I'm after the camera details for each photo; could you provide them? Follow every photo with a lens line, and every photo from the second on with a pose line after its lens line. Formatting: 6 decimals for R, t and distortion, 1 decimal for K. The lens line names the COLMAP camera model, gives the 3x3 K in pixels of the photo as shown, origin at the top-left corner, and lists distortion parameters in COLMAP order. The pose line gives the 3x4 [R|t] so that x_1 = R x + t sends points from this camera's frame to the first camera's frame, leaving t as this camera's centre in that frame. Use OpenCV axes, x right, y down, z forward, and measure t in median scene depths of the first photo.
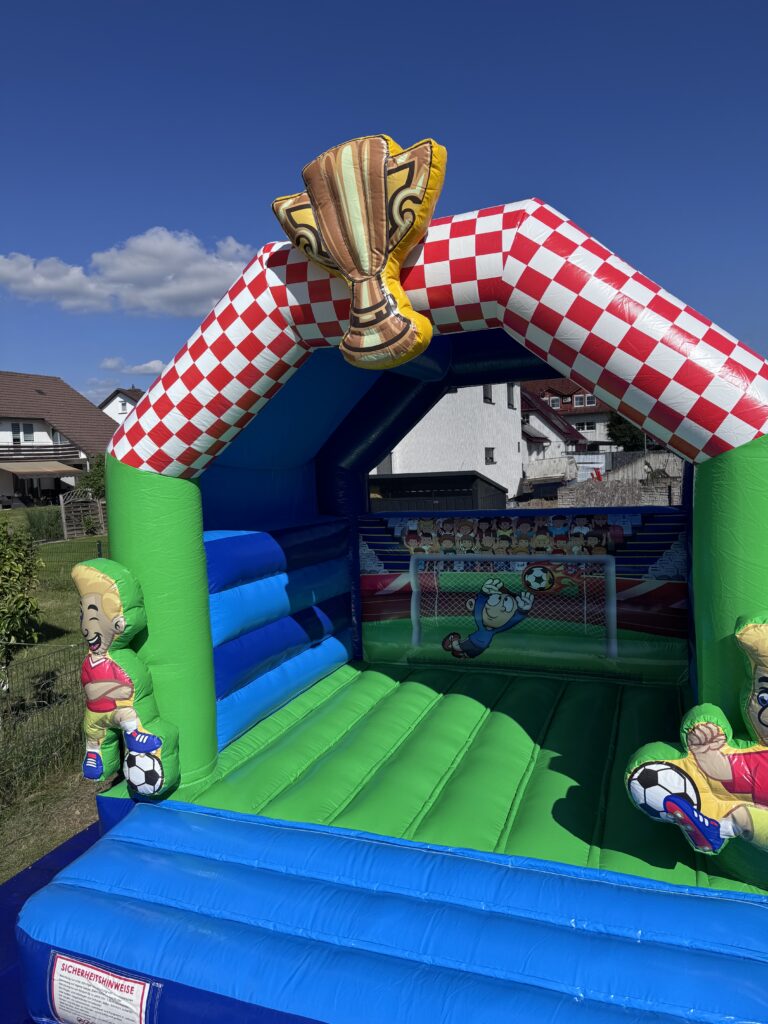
lens RADIAL K [[720.5, 0, 384.0], [0, 720.5, 512.0], [0, 0, 1]] dist [0.144119, -0.185607]
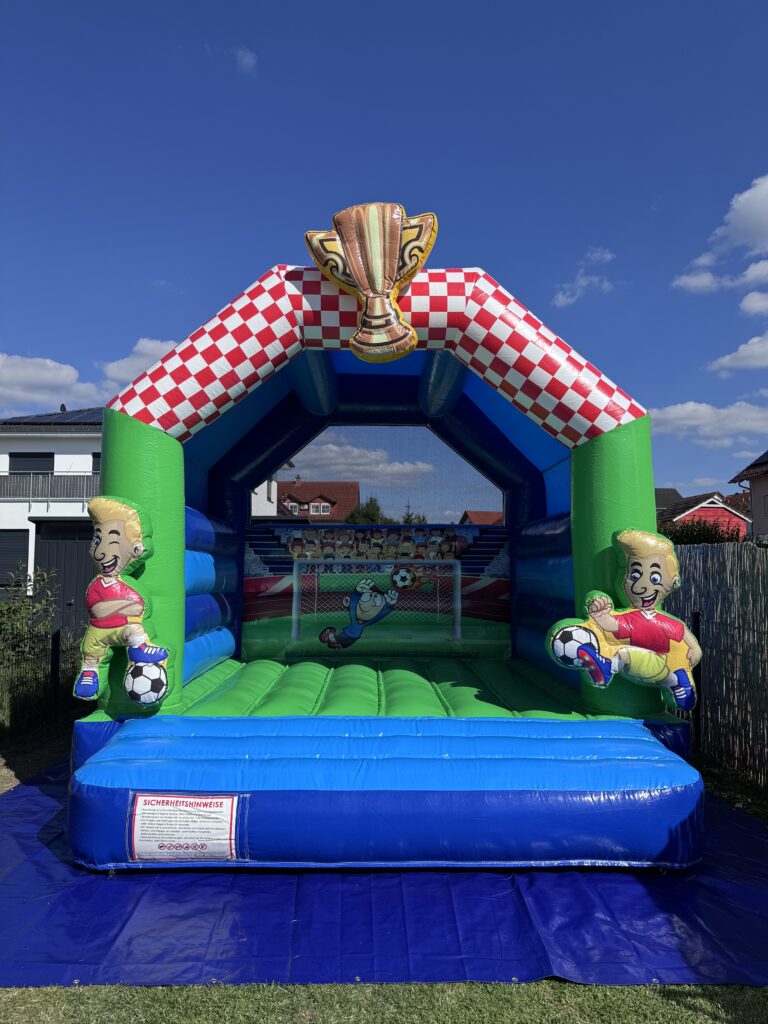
lens RADIAL K [[720.5, 0, 384.0], [0, 720.5, 512.0], [0, 0, 1]] dist [0.144119, -0.185607]
pose [[0.925324, 0.077080, 0.371260, -0.441264], [-0.017347, 0.986701, -0.161619, 0.279748], [-0.378780, 0.143110, 0.914355, -0.204068]]
